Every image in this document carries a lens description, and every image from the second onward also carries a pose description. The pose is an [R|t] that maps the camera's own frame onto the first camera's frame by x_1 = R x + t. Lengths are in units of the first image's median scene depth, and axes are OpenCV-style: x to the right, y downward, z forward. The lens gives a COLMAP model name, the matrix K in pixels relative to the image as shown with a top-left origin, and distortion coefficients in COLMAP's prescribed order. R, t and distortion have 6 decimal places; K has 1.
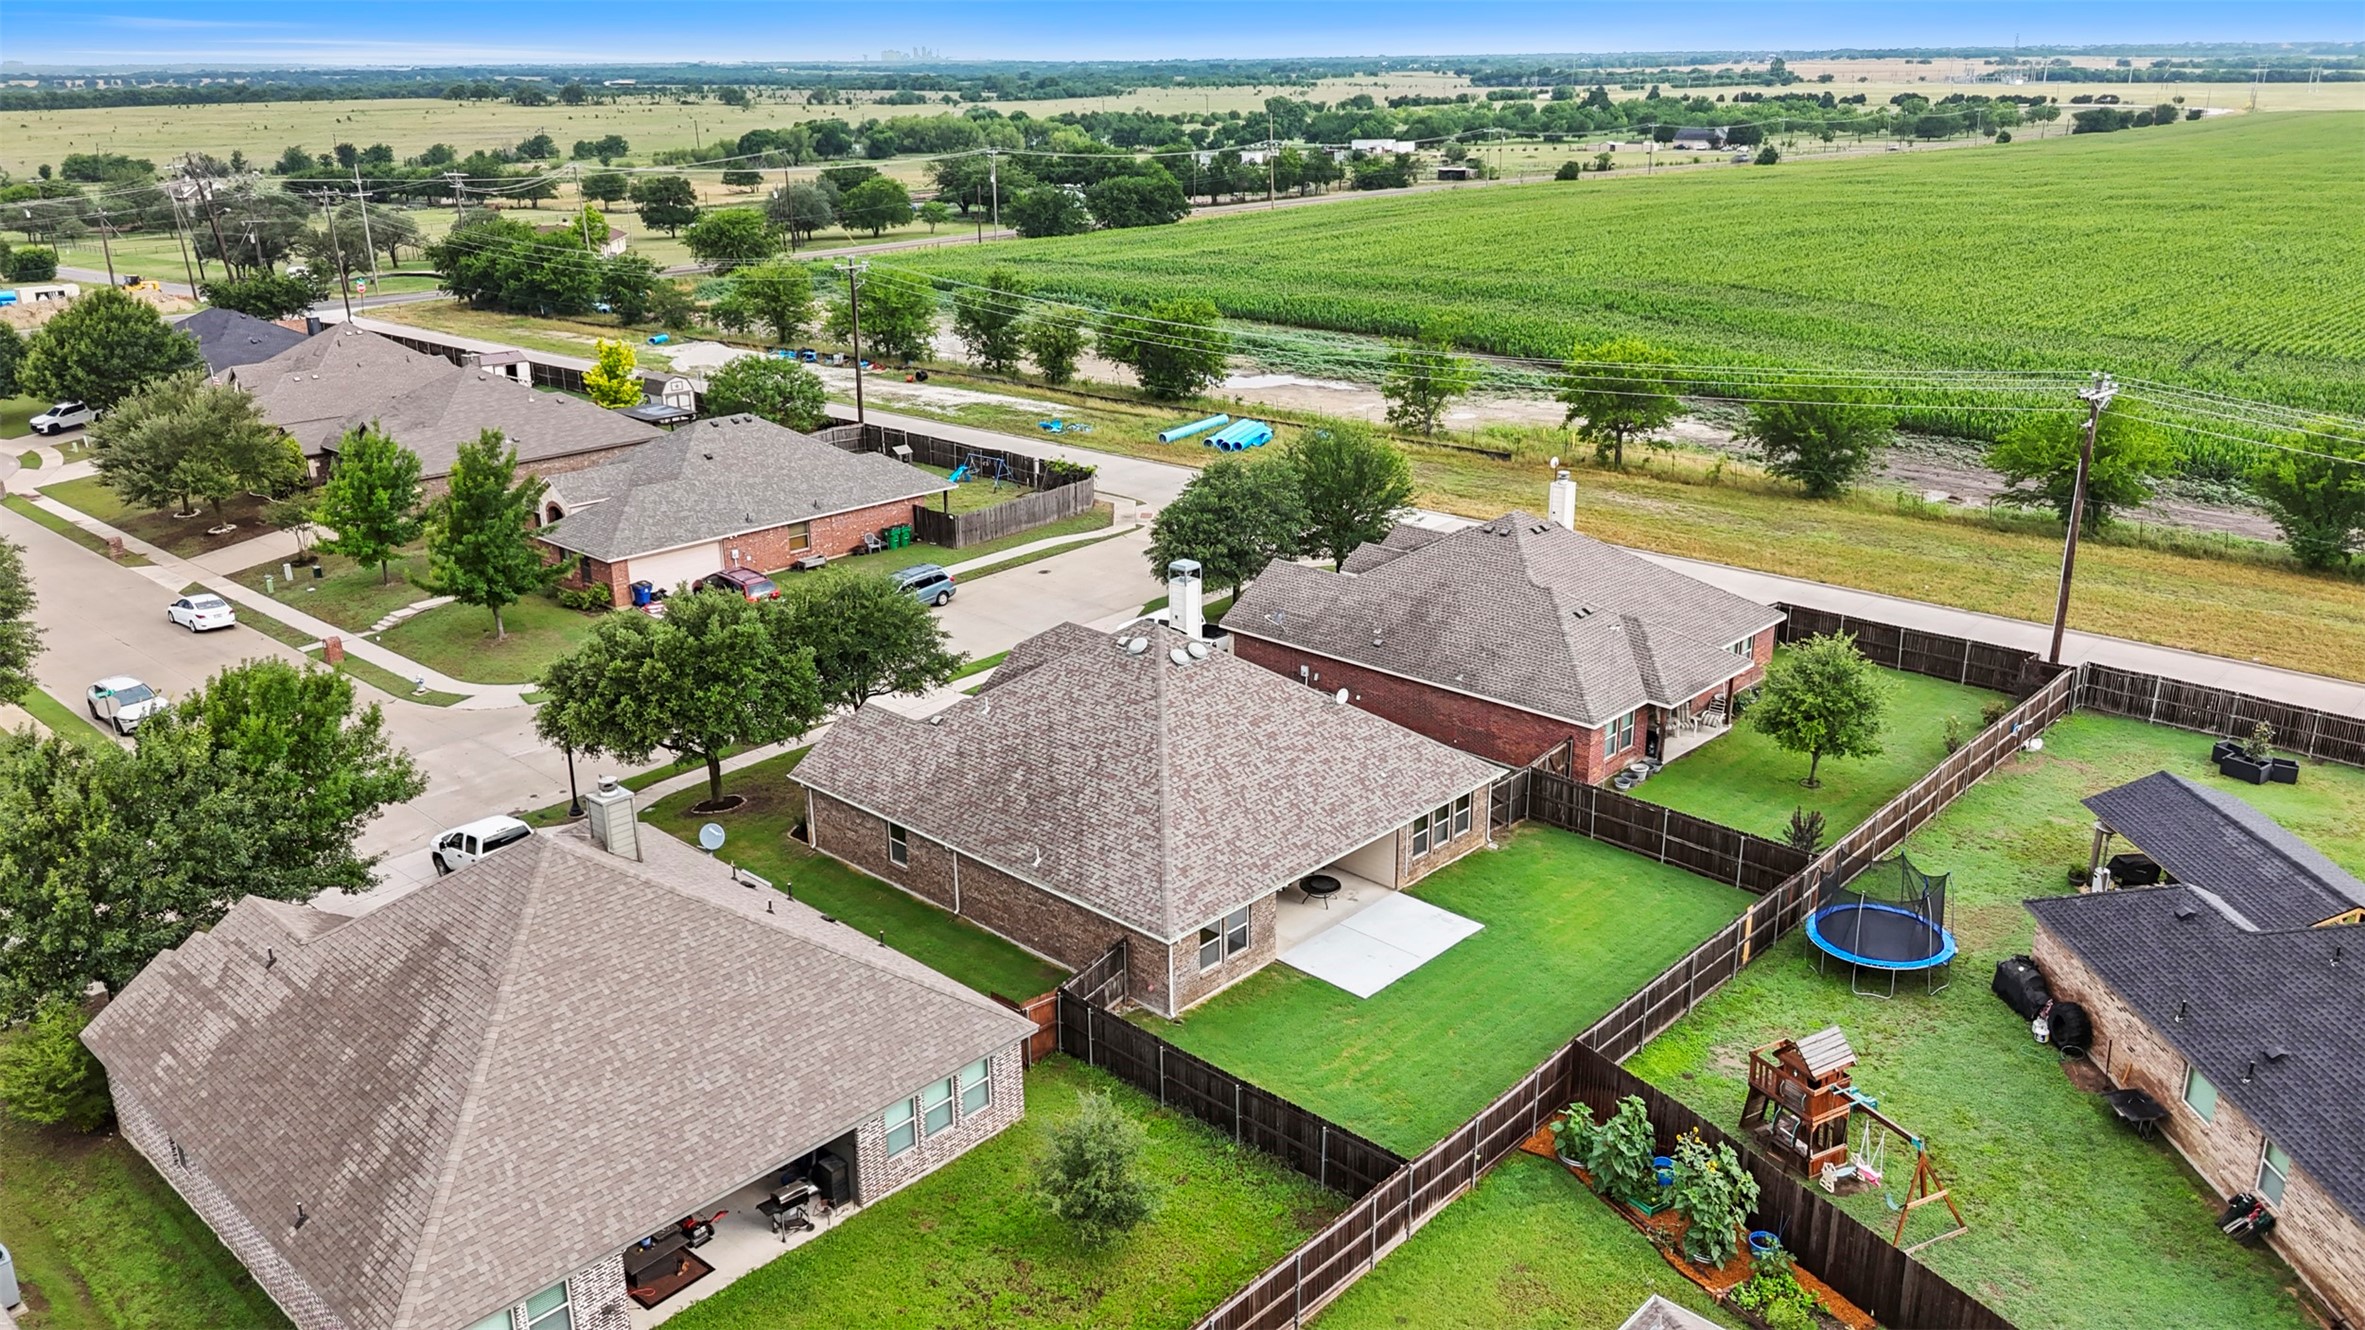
lens RADIAL K [[1777.5, 0, 1182.5], [0, 1777.5, 665.0], [0, 0, 1]] dist [0.006825, 0.001288]
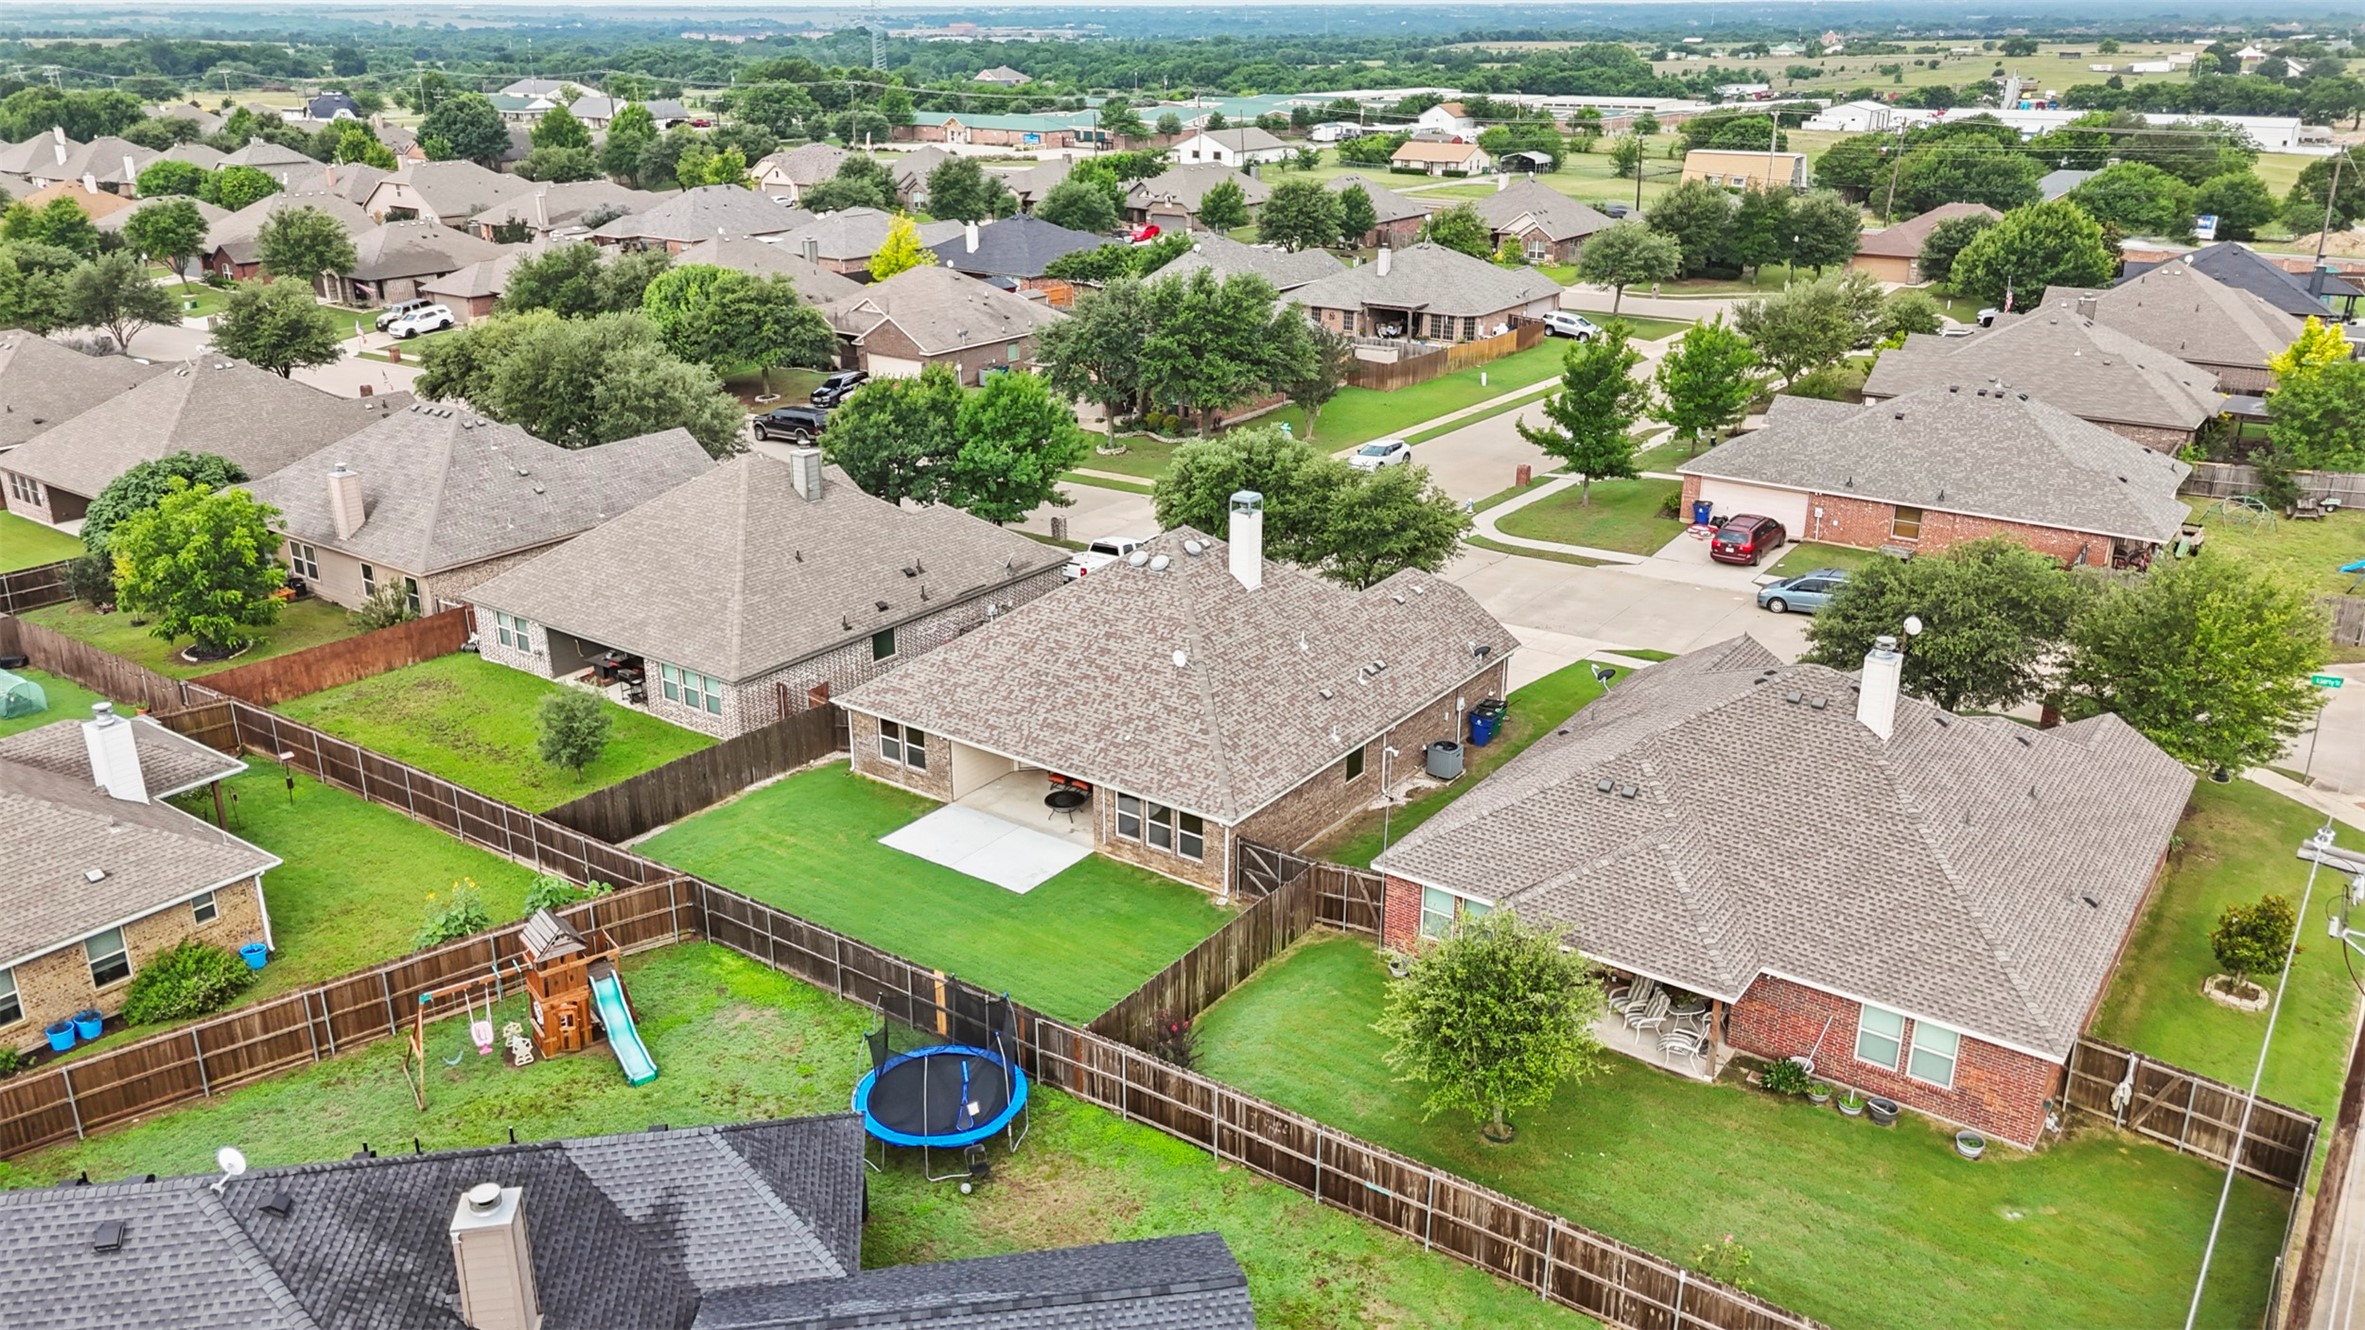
lens RADIAL K [[1777.5, 0, 1182.5], [0, 1777.5, 665.0], [0, 0, 1]] dist [0.006825, 0.001288]
pose [[0.139460, 0.360000, -0.922470, 1.128936], [-0.312837, 0.899880, 0.303889, -0.317938], [0.939513, 0.246202, 0.238119, 0.869496]]
